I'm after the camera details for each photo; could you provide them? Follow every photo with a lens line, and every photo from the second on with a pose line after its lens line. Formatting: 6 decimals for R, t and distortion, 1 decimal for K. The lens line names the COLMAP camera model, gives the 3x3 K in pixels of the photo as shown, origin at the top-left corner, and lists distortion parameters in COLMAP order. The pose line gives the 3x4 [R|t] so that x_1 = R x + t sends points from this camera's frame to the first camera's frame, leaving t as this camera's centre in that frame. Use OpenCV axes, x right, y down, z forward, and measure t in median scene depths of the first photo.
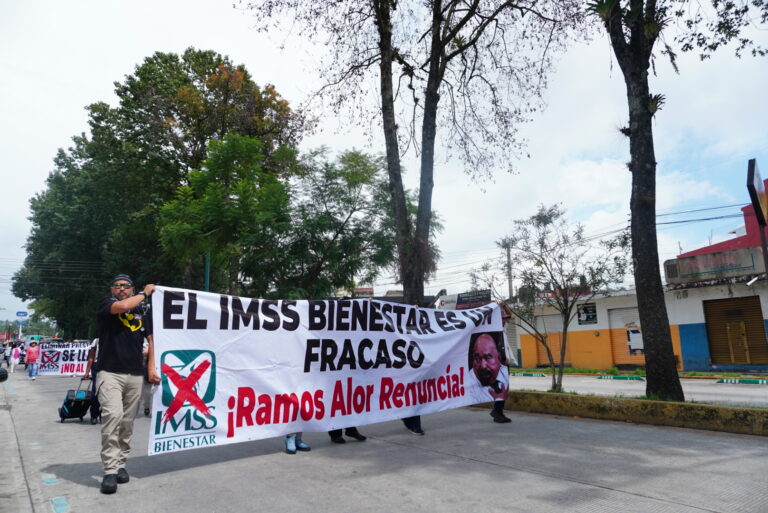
lens RADIAL K [[516.5, 0, 384.0], [0, 516.5, 256.5], [0, 0, 1]] dist [-0.048686, 0.044080]
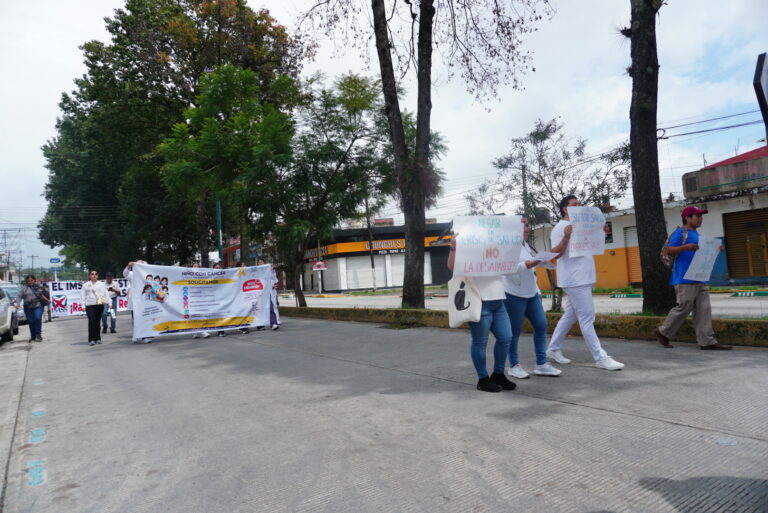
lens RADIAL K [[516.5, 0, 384.0], [0, 516.5, 256.5], [0, 0, 1]] dist [-0.048686, 0.044080]
pose [[0.997898, -0.046099, -0.045540, 0.030053], [0.051821, 0.989665, 0.133706, 0.004504], [0.038906, -0.135785, 0.989974, 0.009123]]
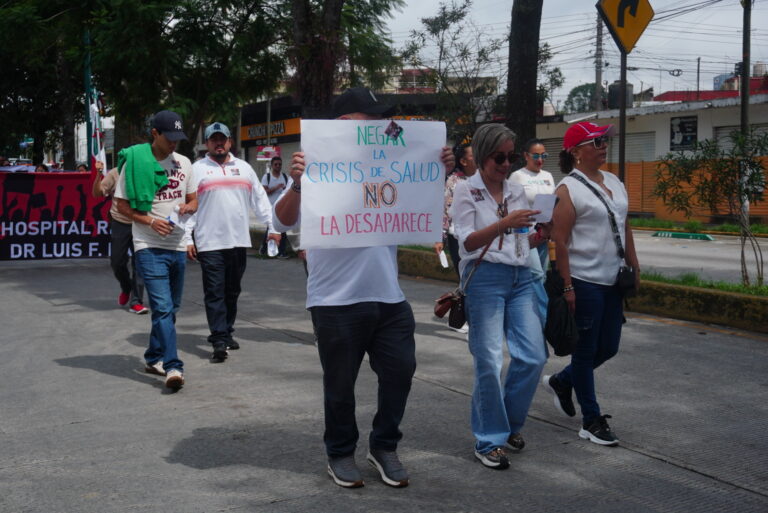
lens RADIAL K [[937.5, 0, 384.0], [0, 937.5, 256.5], [0, 0, 1]] dist [-0.002428, 0.006900]
pose [[0.995134, 0.022215, -0.095990, 0.209782], [0.003543, 0.965552, 0.260187, -0.056382], [0.098464, -0.259261, 0.960775, -0.224024]]
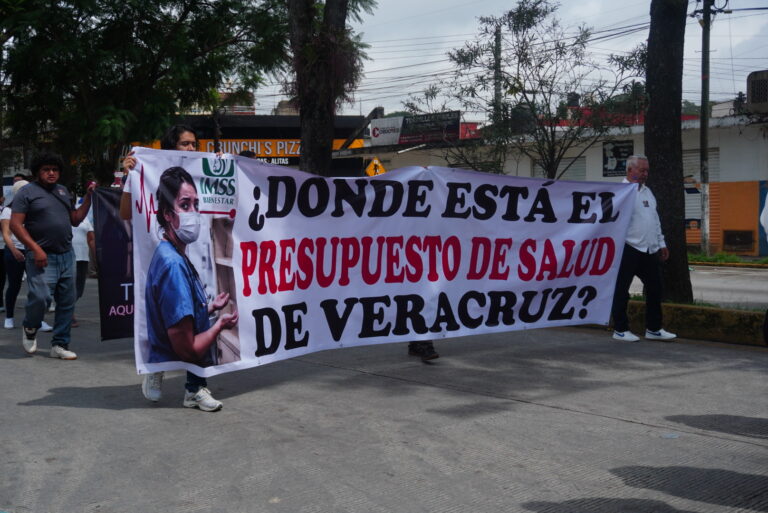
lens RADIAL K [[971.8, 0, 384.0], [0, 971.8, 256.5], [0, 0, 1]] dist [0.000304, -0.002763]
pose [[0.993565, 0.006609, 0.113068, 0.005469], [-0.032115, 0.973764, 0.225283, -0.029886], [-0.108613, -0.227464, 0.967710, -0.106226]]
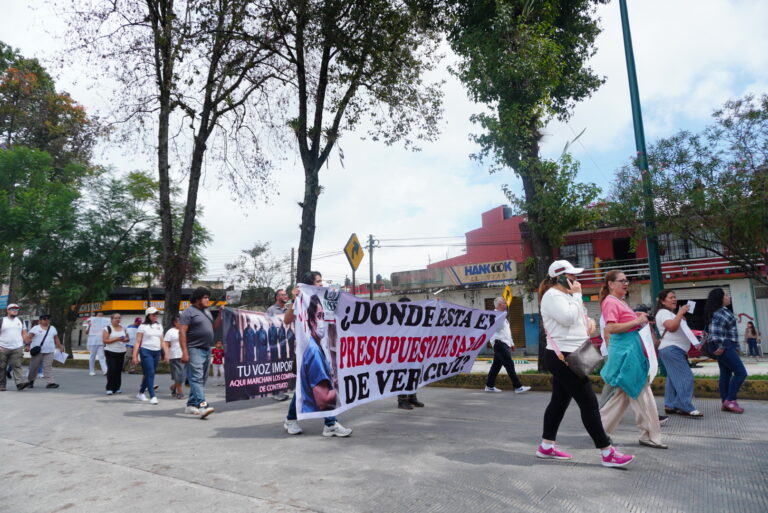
lens RADIAL K [[516.5, 0, 384.0], [0, 516.5, 256.5], [0, 0, 1]] dist [-0.048686, 0.044080]
pose [[0.939836, 0.054900, 0.337184, 0.087311], [-0.061056, 0.998105, 0.007670, -0.053990], [-0.336124, -0.027796, 0.941407, -0.322612]]
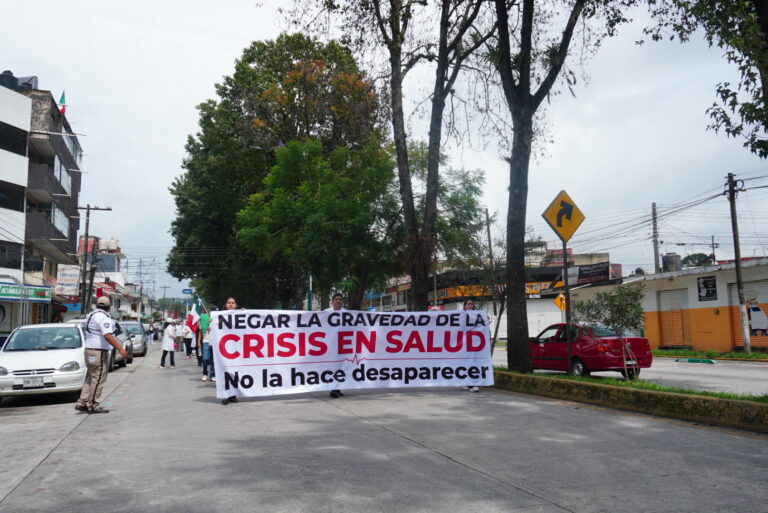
lens RADIAL K [[665.9, 0, 384.2], [0, 665.9, 263.3], [0, 0, 1]] dist [-0.022360, 0.007530]
pose [[0.943604, -0.033174, -0.329411, 0.355081], [0.060808, 0.995407, 0.073941, -0.066652], [0.325445, -0.089802, 0.941287, -0.324740]]
